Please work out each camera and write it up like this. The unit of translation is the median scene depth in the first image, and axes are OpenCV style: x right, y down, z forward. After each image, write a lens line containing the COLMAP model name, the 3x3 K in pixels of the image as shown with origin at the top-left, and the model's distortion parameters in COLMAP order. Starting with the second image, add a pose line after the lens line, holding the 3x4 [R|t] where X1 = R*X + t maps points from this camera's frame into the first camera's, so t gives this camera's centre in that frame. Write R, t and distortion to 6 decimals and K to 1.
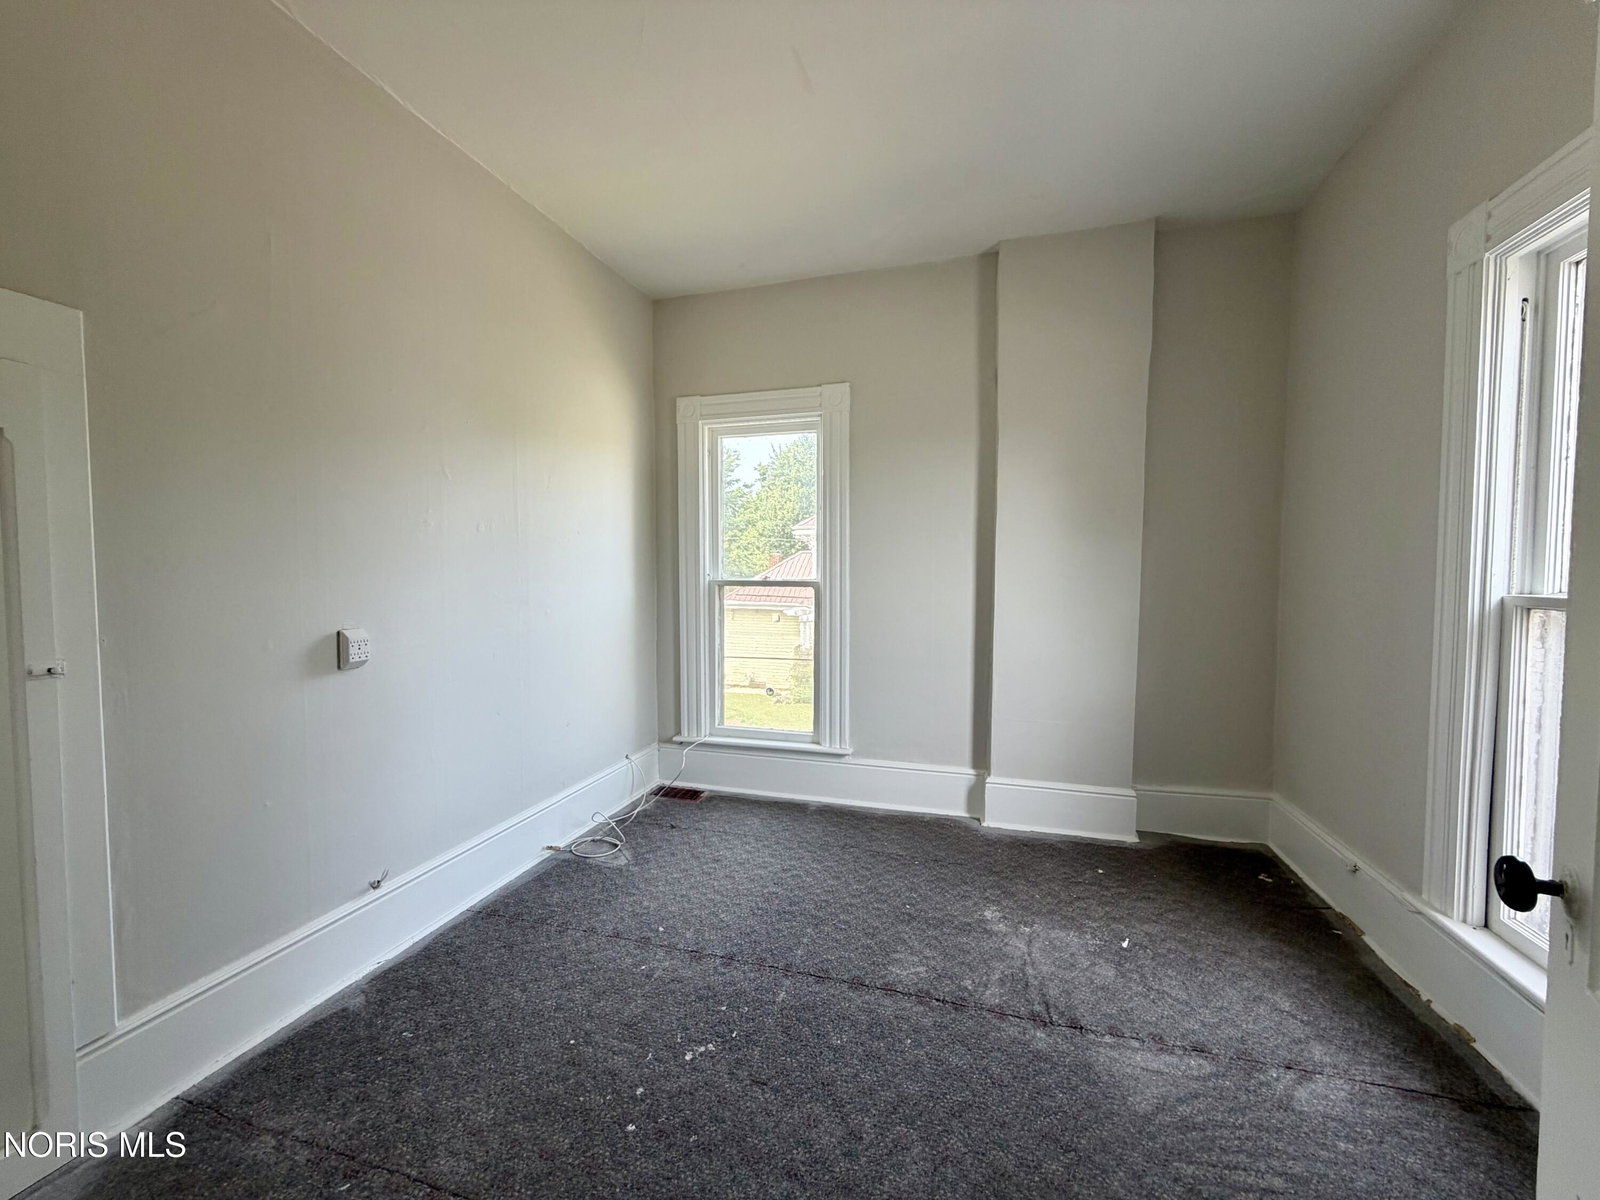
lens RADIAL K [[652.2, 0, 800.8], [0, 652.2, 600.2], [0, 0, 1]] dist [-0.003889, 0.000004]
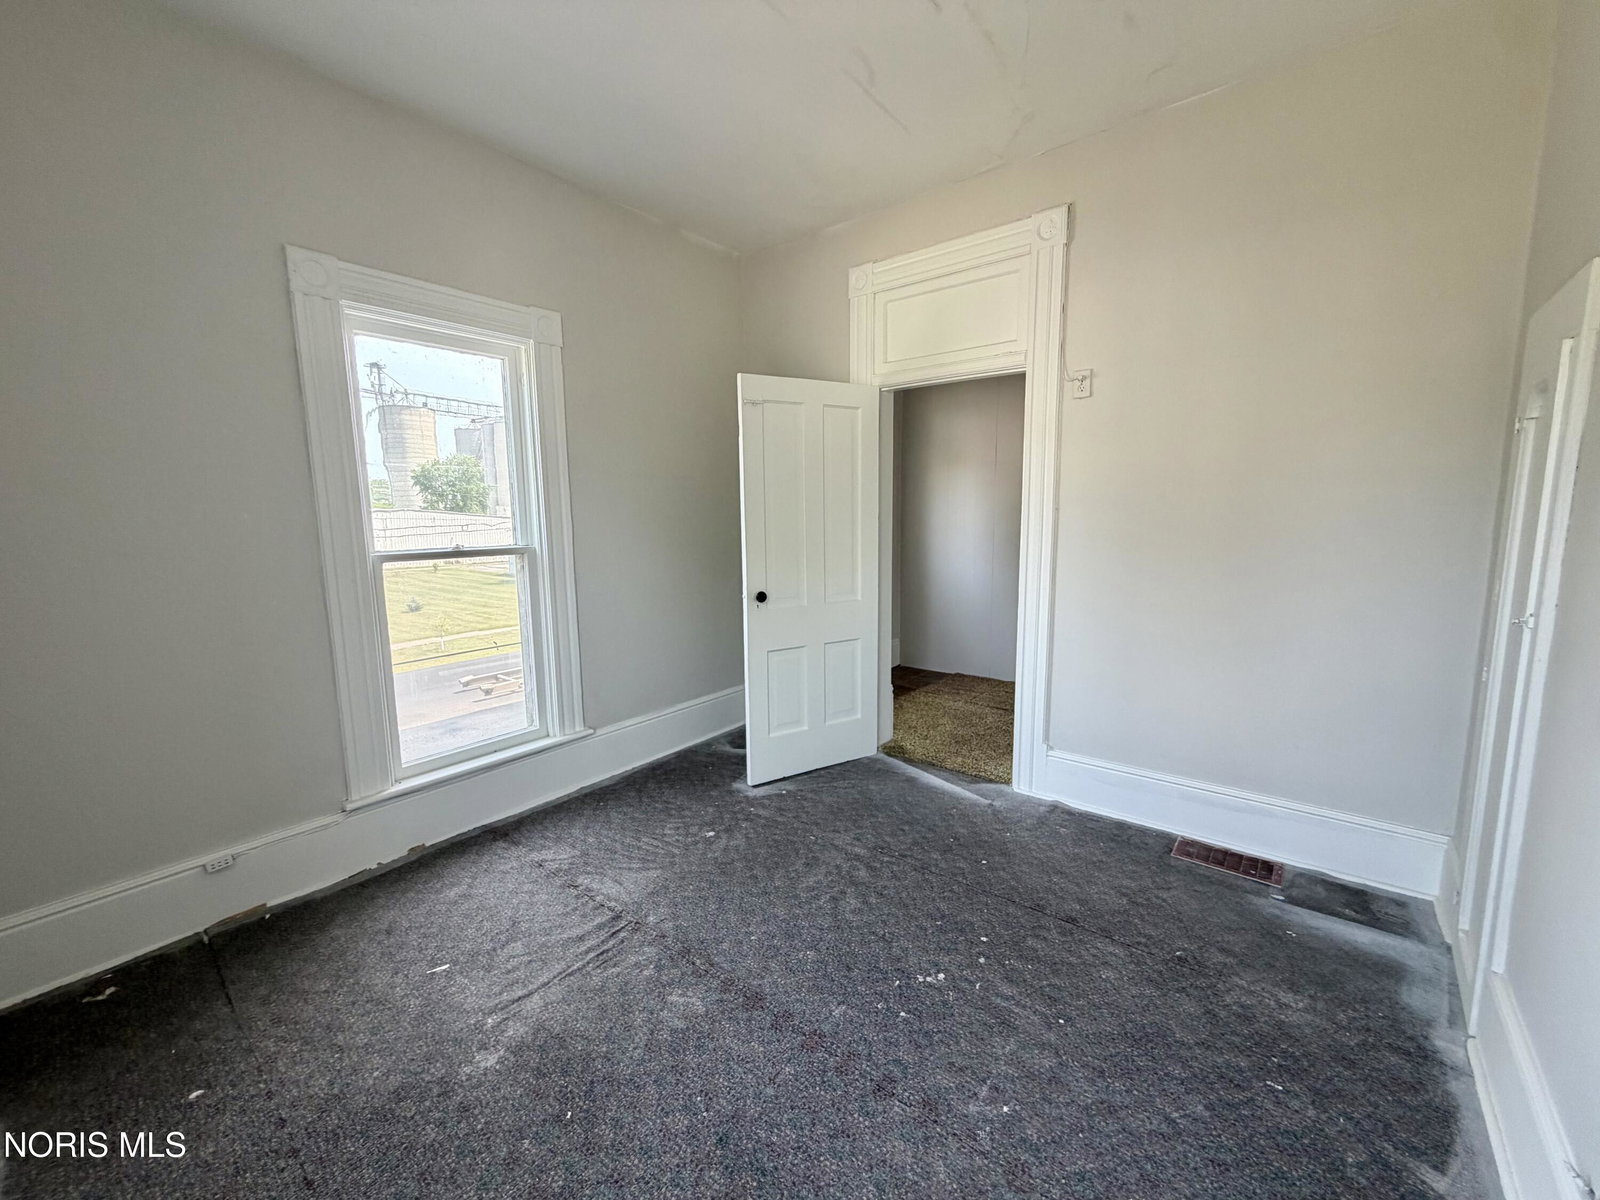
lens RADIAL K [[652.2, 0, 801.6], [0, 652.2, 597.3], [0, 0, 1]] dist [-0.003889, 0.000004]
pose [[-0.927650, -0.033831, 0.371914, -0.333204], [0.032292, 0.984892, 0.170135, -0.126481], [-0.372051, 0.169835, -0.912543, 1.941885]]
